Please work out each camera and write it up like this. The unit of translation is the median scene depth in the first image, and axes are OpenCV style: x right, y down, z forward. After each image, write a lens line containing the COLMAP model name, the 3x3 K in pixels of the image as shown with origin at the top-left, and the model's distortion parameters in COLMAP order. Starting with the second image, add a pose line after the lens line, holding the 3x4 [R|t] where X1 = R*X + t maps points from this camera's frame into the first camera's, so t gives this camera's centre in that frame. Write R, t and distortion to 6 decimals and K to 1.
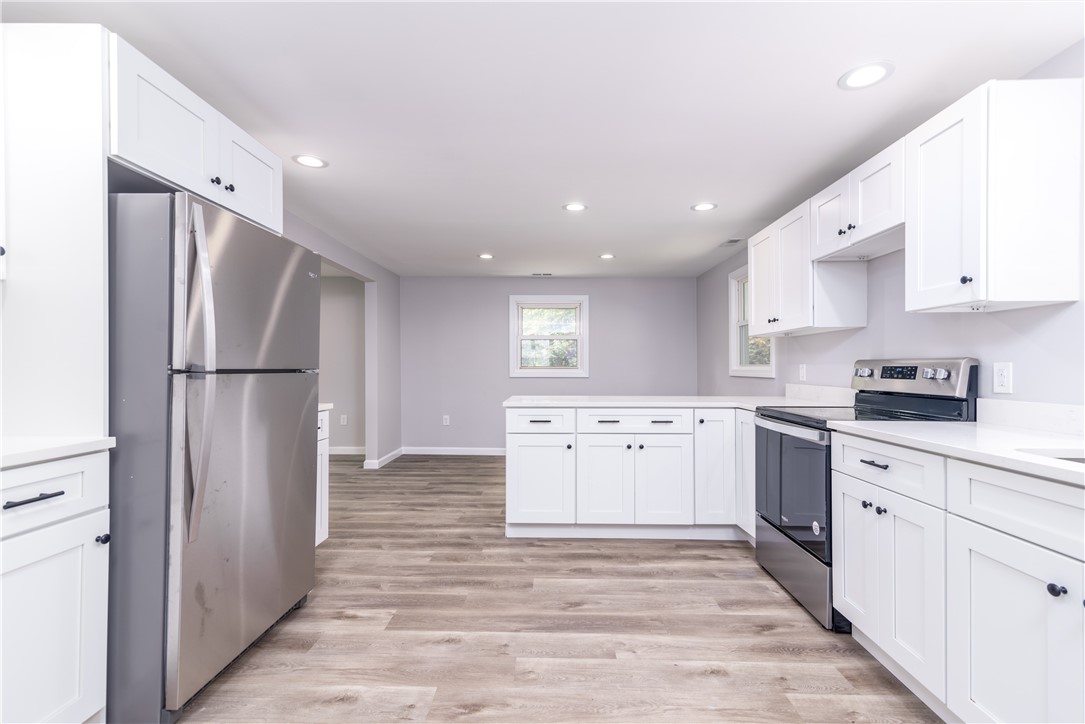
lens RADIAL K [[491.9, 0, 543.9], [0, 491.9, 365.7], [0, 0, 1]] dist [0.015763, -0.001775]
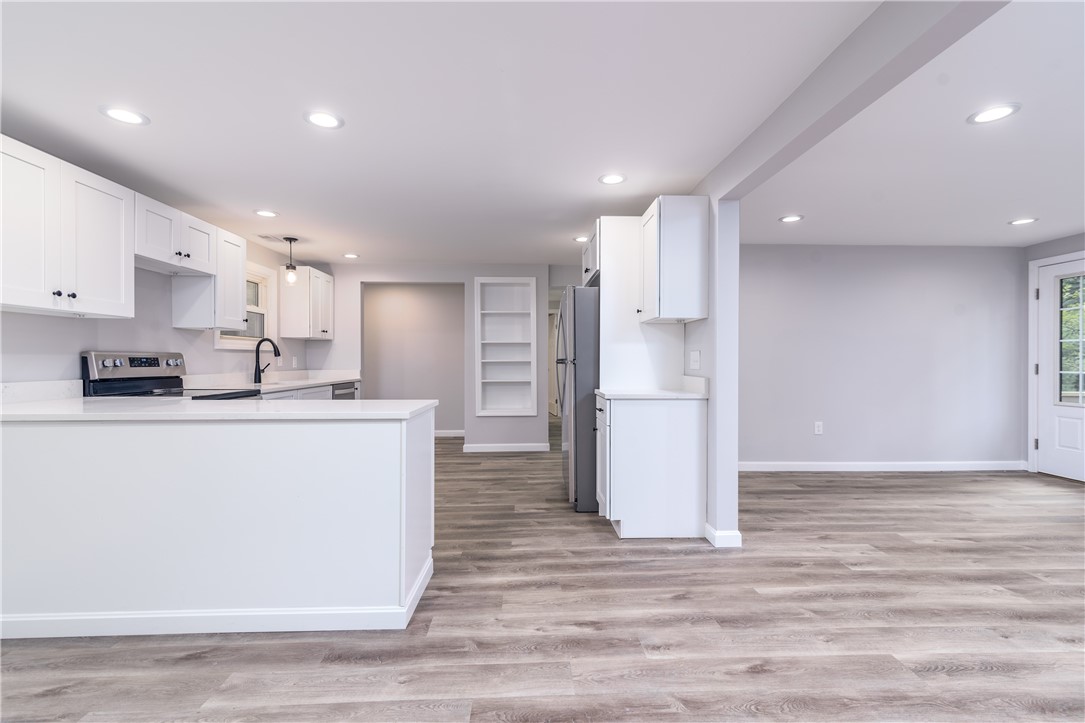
lens RADIAL K [[491.9, 0, 543.9], [0, 491.9, 365.2], [0, 0, 1]] dist [0.015763, -0.001775]
pose [[-0.998241, -0.002375, -0.059247, -0.266219], [-0.002909, 0.999956, 0.008921, 0.006479], [0.059224, 0.009078, -0.998203, 2.303391]]
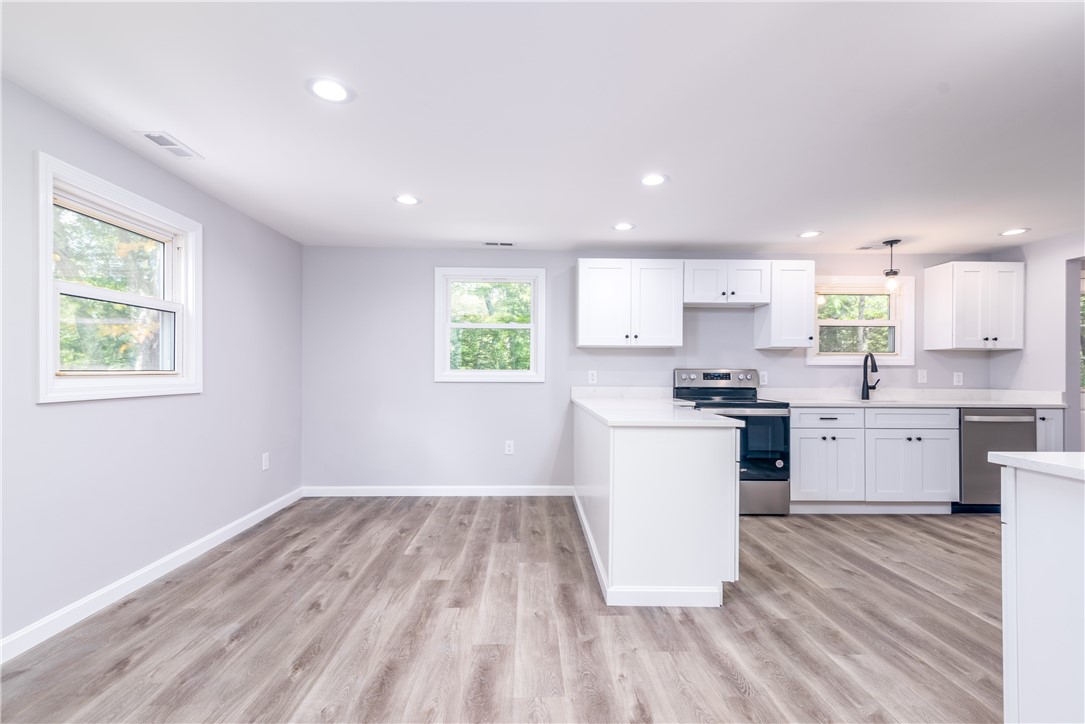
lens RADIAL K [[491.9, 0, 543.9], [0, 491.9, 365.7], [0, 0, 1]] dist [0.015763, -0.001775]
pose [[-0.052453, 0.009910, 0.998574, -1.022194], [-0.007333, 0.999920, -0.010308, -0.002128], [-0.998596, -0.007863, -0.052376, 1.664413]]
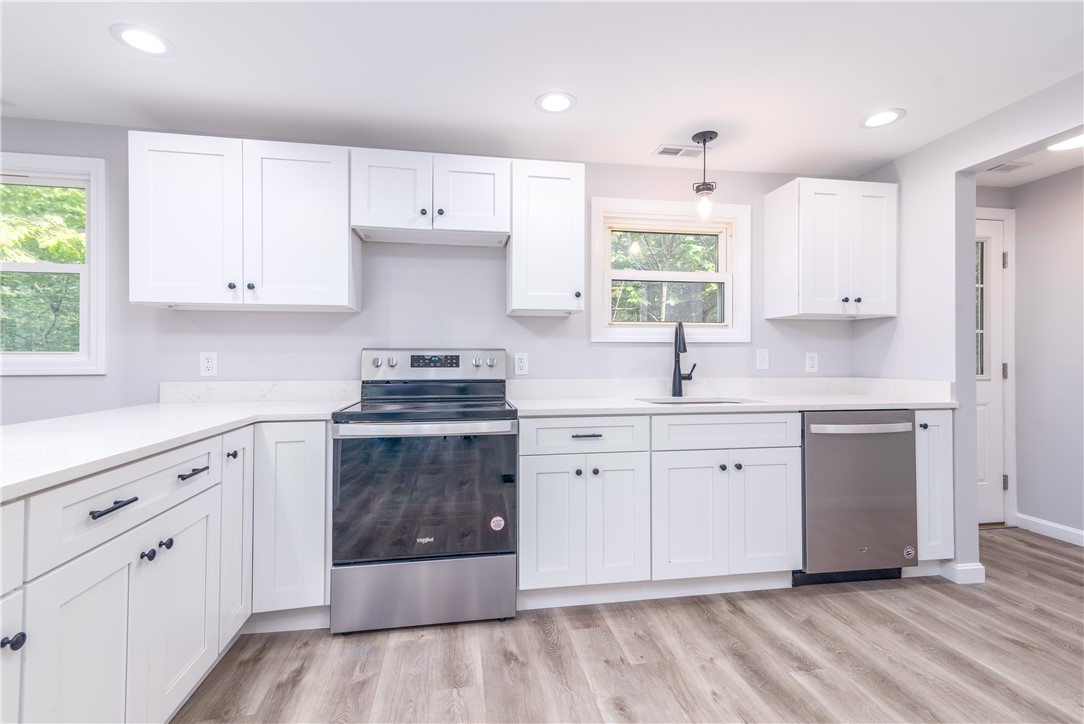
lens RADIAL K [[492.1, 0, 546.1], [0, 492.1, 351.1], [0, 0, 1]] dist [0.013747, -0.000412]
pose [[-0.193845, 0.010187, 0.980979, -0.351374], [-0.002097, 0.999940, -0.010798, 0.002668], [-0.981030, -0.004151, -0.193812, 0.934143]]
